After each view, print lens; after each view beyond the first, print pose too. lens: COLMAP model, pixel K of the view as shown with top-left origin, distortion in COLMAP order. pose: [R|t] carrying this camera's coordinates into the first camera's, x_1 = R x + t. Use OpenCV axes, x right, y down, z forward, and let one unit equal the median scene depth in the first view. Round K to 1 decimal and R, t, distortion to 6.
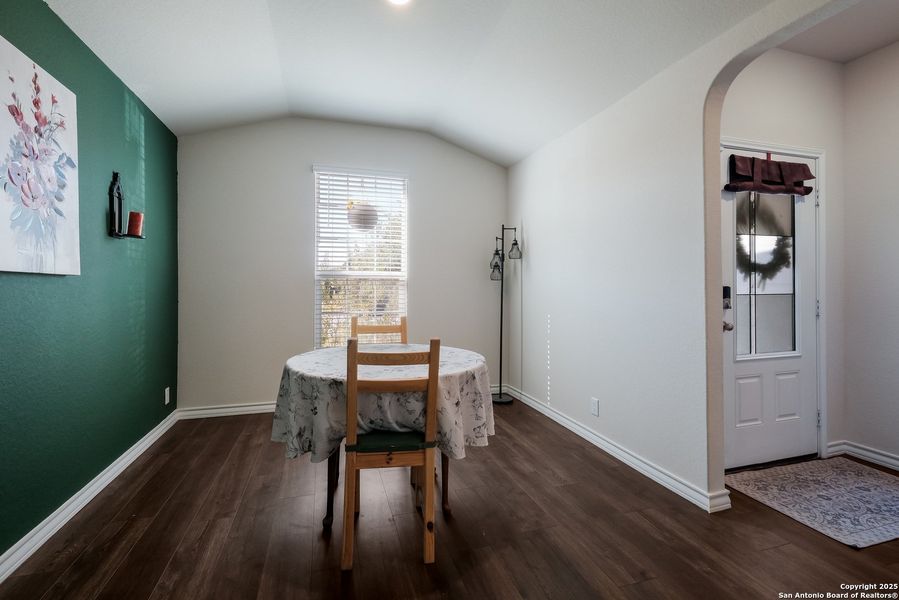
lens RADIAL K [[403.7, 0, 446.3], [0, 403.7, 285.3], [0, 0, 1]] dist [0.003870, 0.001357]
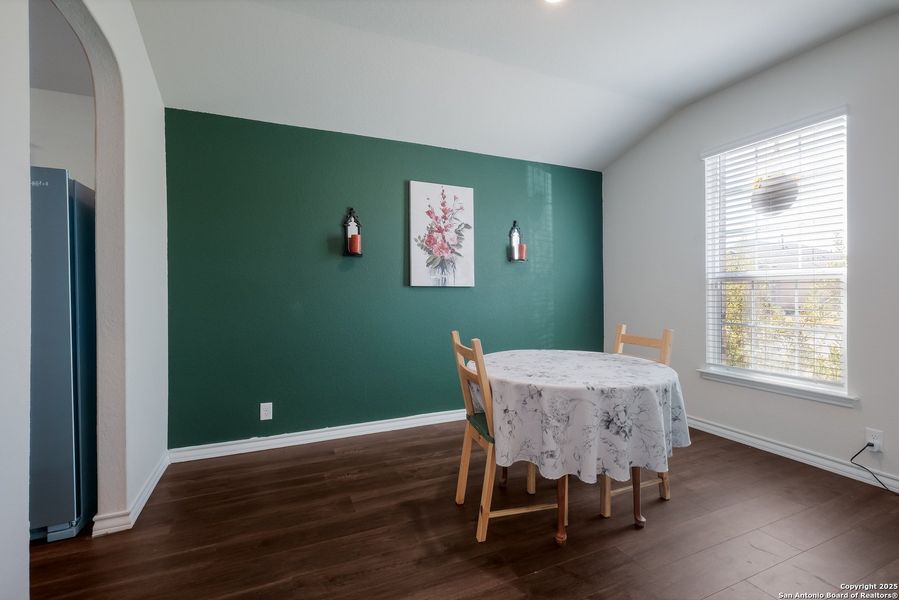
lens RADIAL K [[403.7, 0, 448.3], [0, 403.7, 296.8], [0, 0, 1]] dist [0.003870, 0.001357]
pose [[0.118383, 0.008900, -0.992928, 0.893956], [0.006935, 0.999928, 0.009790, 0.002789], [0.992944, -0.008045, 0.118313, 0.673210]]
